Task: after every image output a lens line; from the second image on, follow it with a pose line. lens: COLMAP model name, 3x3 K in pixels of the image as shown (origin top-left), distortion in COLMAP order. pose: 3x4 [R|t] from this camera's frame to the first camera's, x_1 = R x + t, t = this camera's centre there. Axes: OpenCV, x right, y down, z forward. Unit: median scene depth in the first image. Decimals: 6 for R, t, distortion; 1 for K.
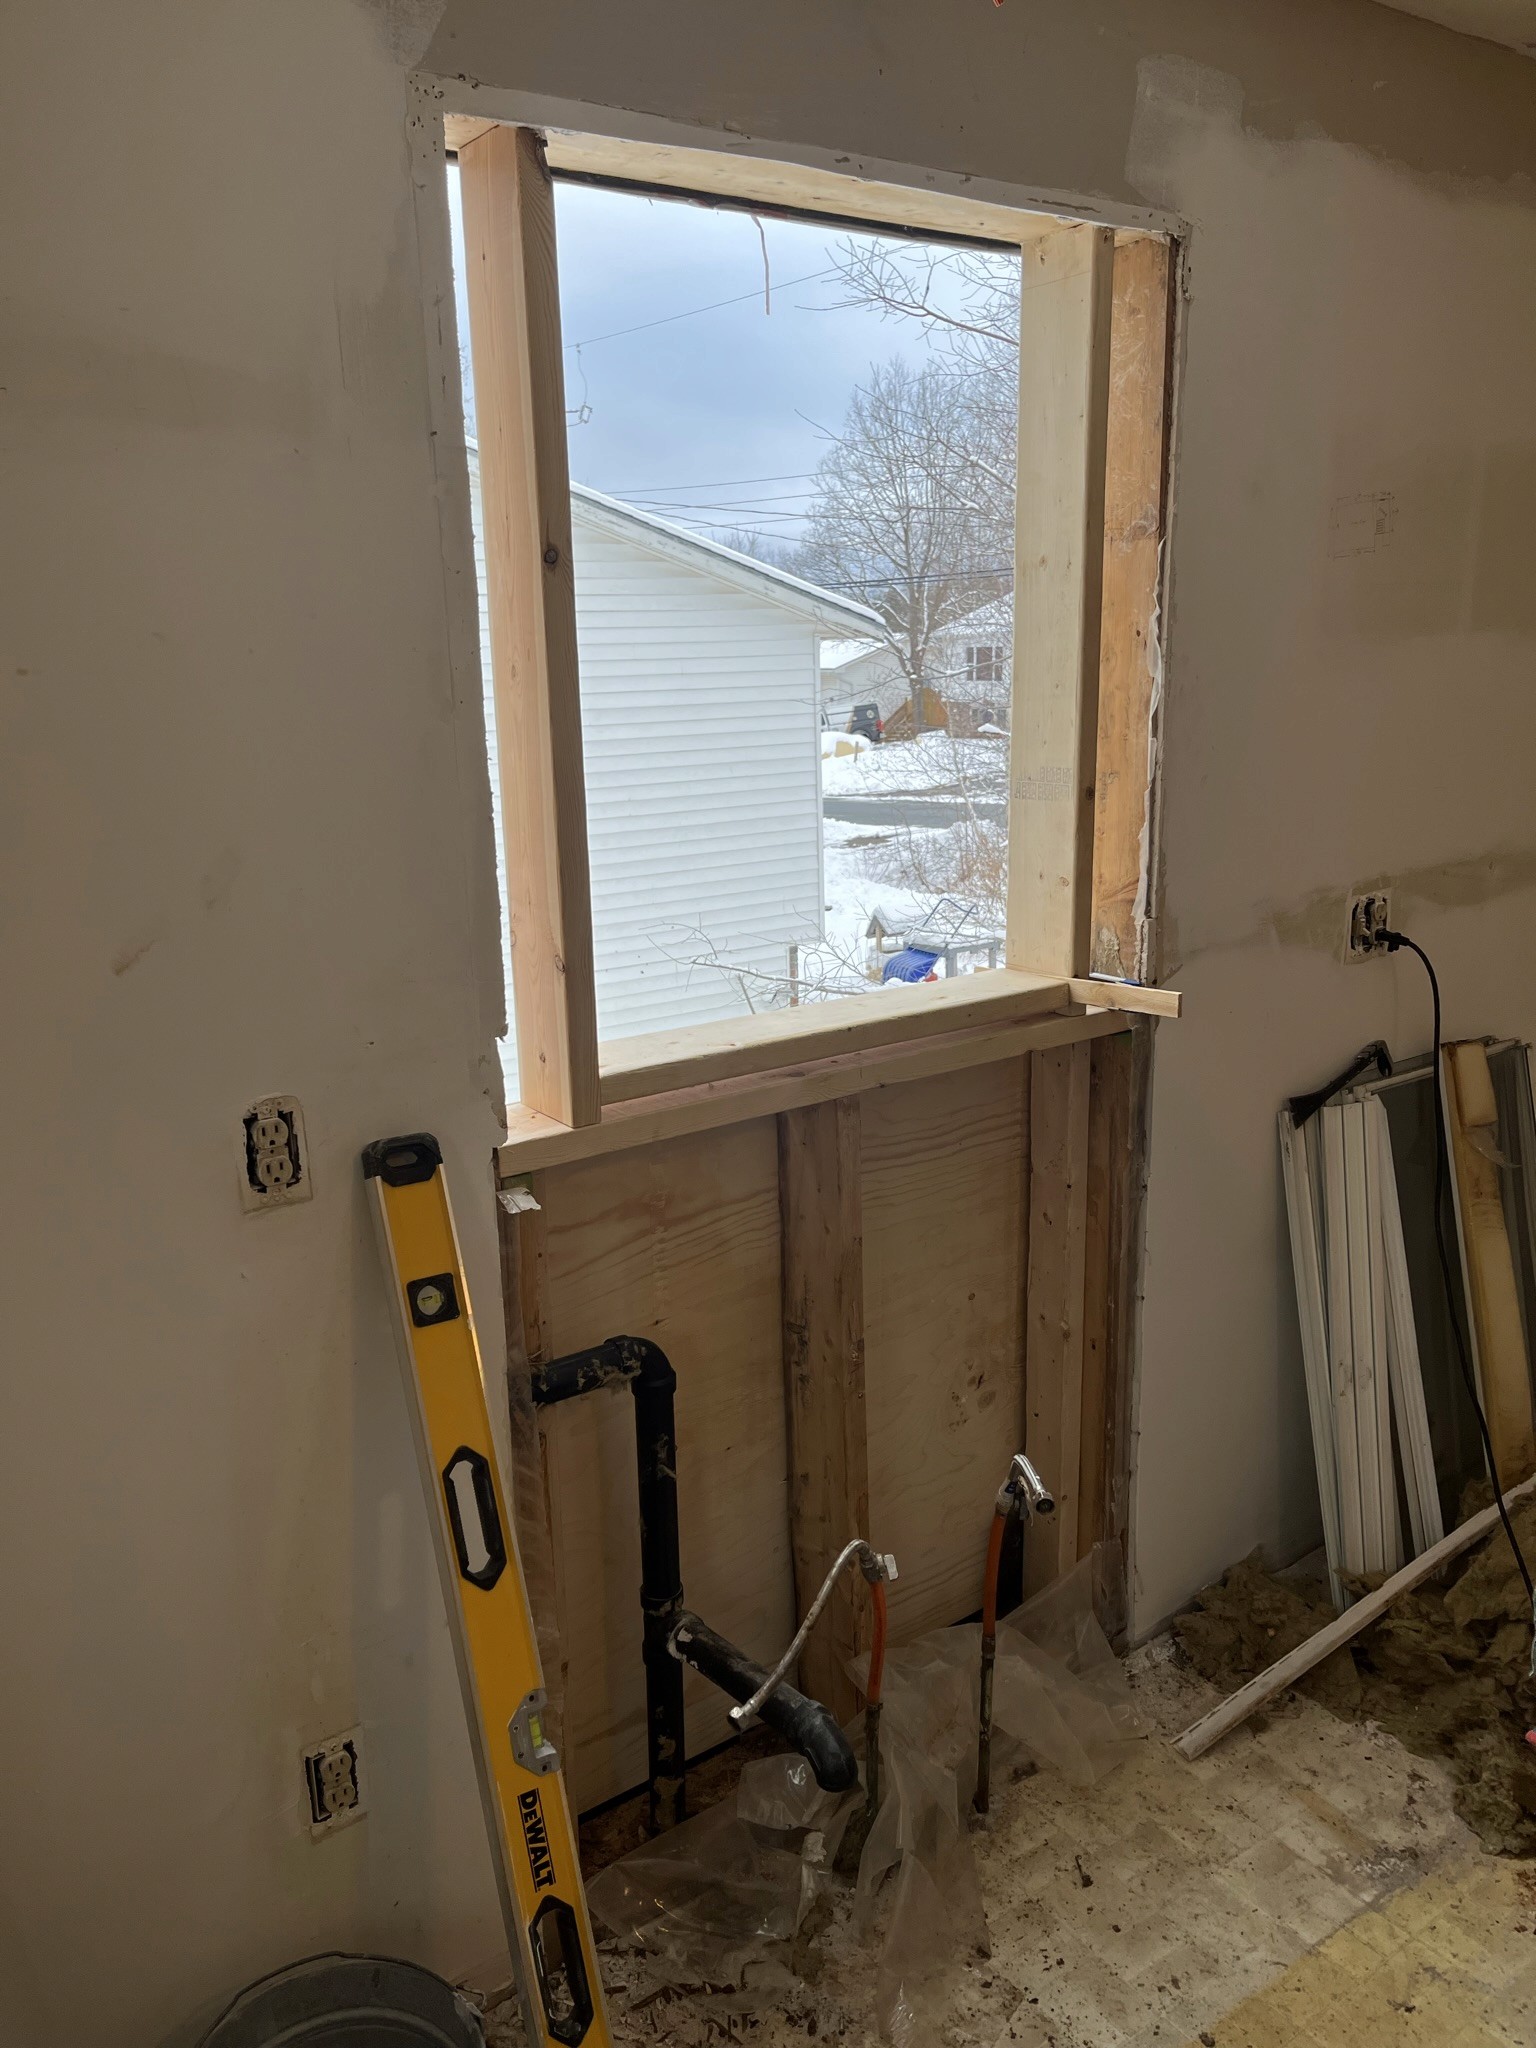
lens RADIAL K [[1533.8, 0, 781.8], [0, 1533.8, 1038.7], [0, 0, 1]] dist [0.079681, -0.112717]
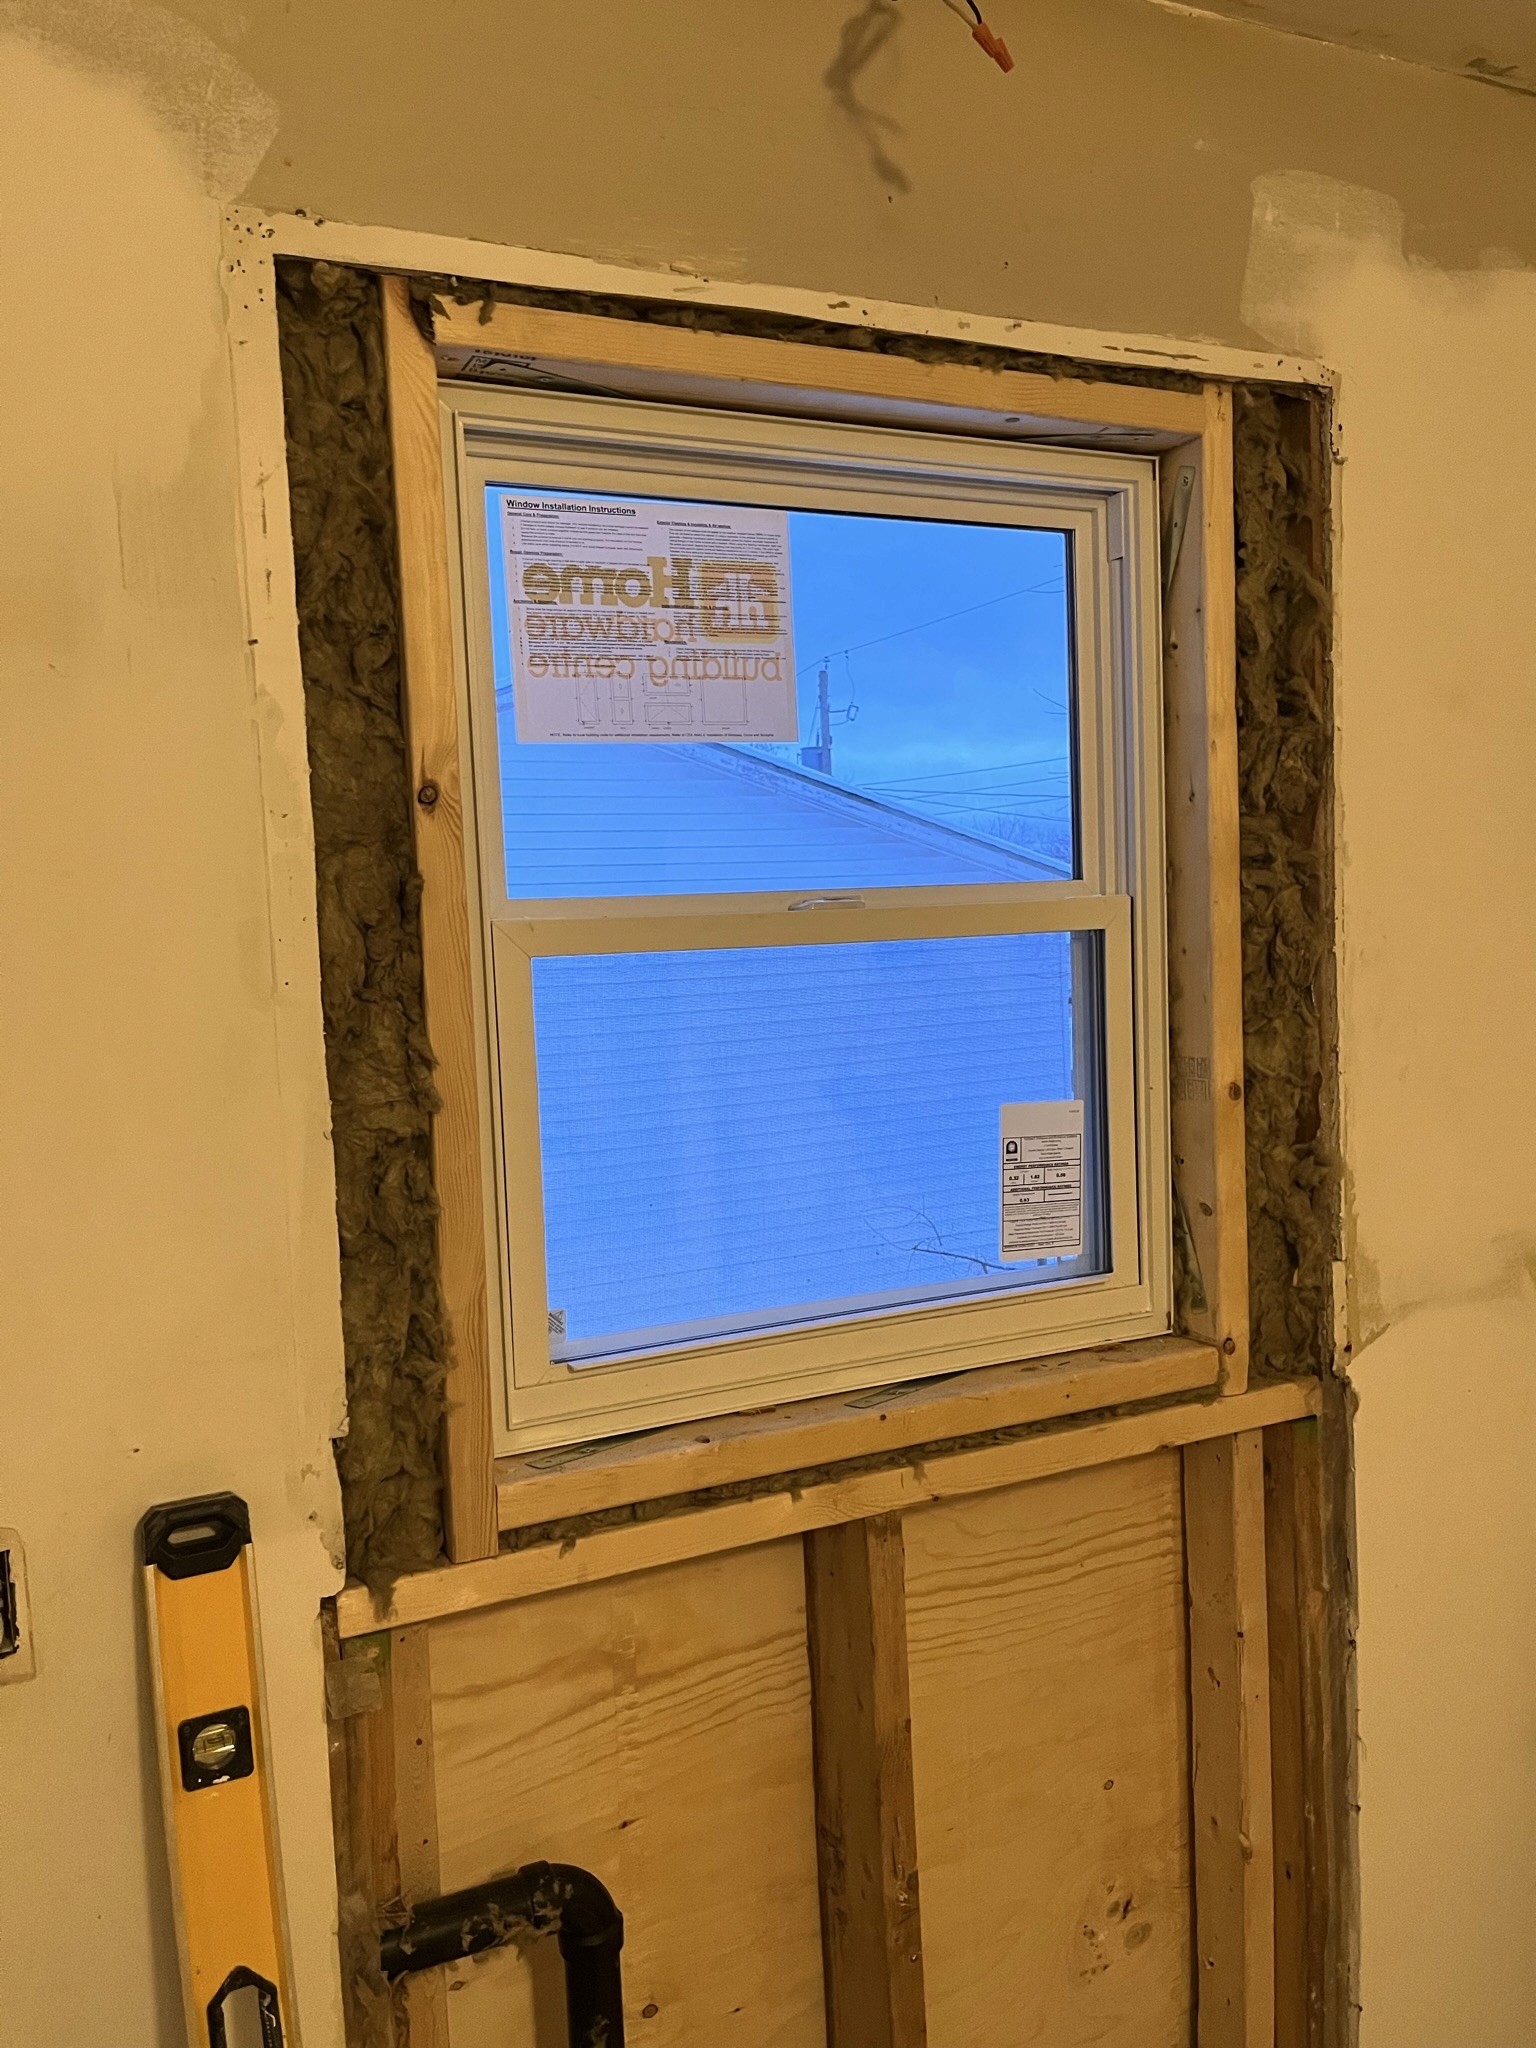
lens RADIAL K [[1533.8, 0, 781.8], [0, 1533.8, 1038.7], [0, 0, 1]] dist [0.079681, -0.112717]
pose [[0.983866, -0.007022, -0.178768, 0.123980], [-0.024396, 0.984630, -0.172940, -0.053063], [0.177235, 0.174511, 0.968573, 0.251017]]
